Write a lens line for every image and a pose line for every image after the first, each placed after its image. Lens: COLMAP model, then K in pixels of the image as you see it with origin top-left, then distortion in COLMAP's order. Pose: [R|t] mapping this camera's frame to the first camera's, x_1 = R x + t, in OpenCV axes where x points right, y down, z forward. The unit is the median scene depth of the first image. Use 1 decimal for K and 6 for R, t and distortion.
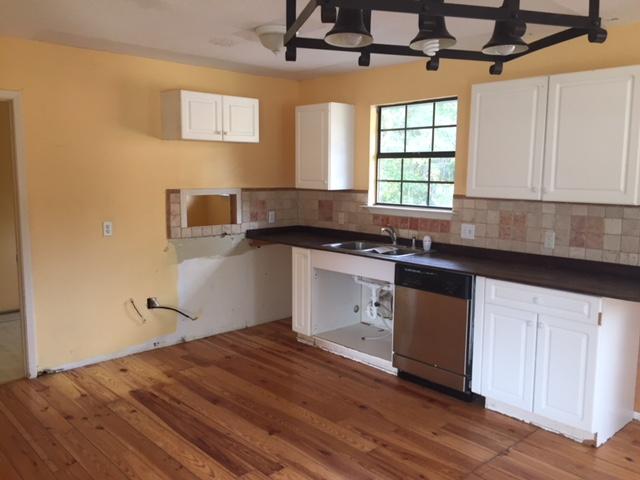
lens RADIAL K [[540.7, 0, 322.6], [0, 540.7, 241.6], [0, 0, 1]] dist [0.013209, 0.005727]
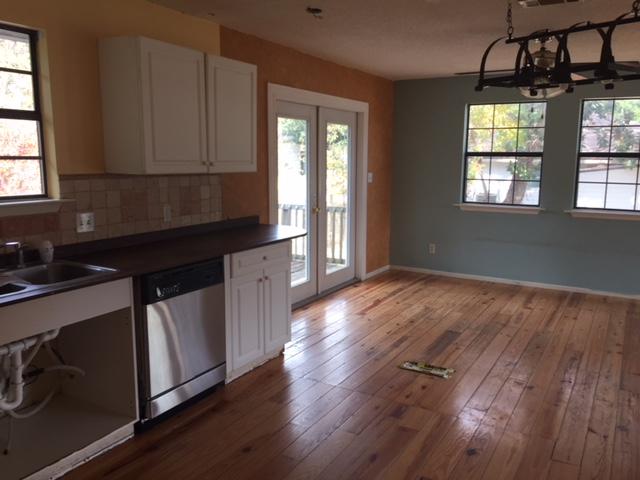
lens RADIAL K [[540.7, 0, 316.3], [0, 540.7, 238.1], [0, 0, 1]] dist [0.013209, 0.005727]
pose [[-0.295101, -0.157042, 0.942472, -0.539076], [0.104893, 0.975113, 0.195324, -0.110732], [-0.949691, 0.156499, -0.271284, 0.898813]]
